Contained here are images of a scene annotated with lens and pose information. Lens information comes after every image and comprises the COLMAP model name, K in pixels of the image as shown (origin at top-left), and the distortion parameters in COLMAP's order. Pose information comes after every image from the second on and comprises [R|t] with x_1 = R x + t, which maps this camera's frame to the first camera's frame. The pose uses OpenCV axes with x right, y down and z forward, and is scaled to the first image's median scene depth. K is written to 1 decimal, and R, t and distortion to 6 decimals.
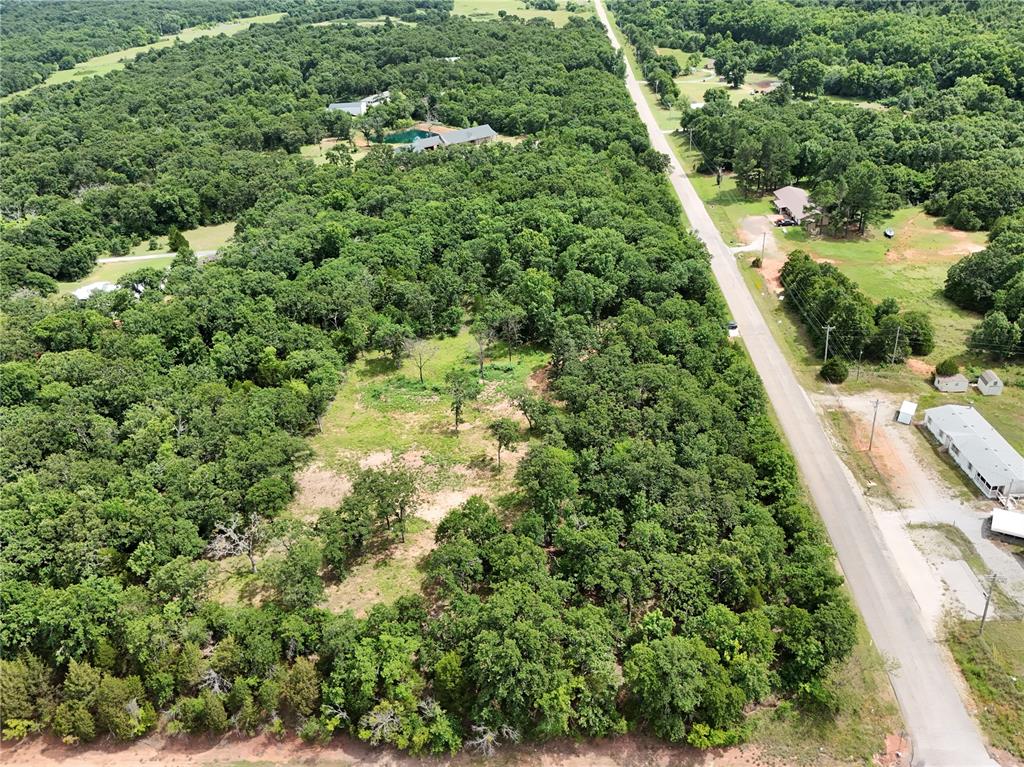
lens RADIAL K [[826.3, 0, 512.0], [0, 826.3, 383.5], [0, 0, 1]] dist [0.050520, -0.034631]
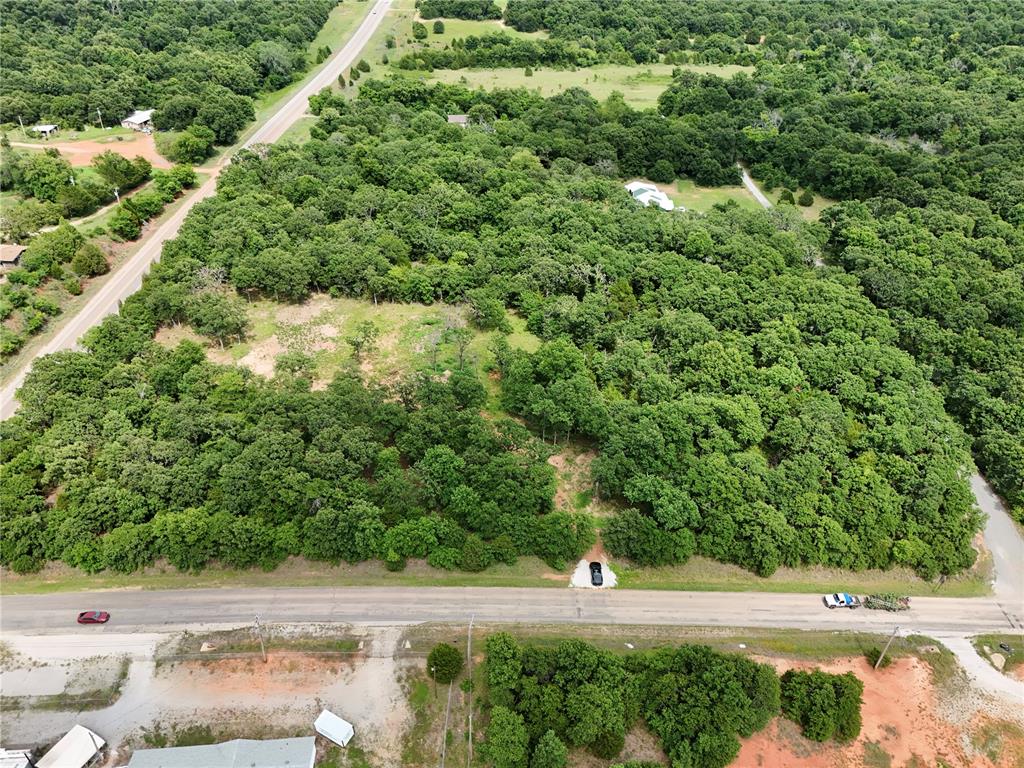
lens RADIAL K [[760.1, 0, 512.0], [0, 760.1, 384.0], [0, 0, 1]] dist [0.052728, -0.040125]
pose [[0.046644, 0.638613, -0.768113, 0.708211], [-0.488131, 0.685460, 0.540253, -0.539486], [0.871523, 0.349740, 0.343700, 0.705606]]
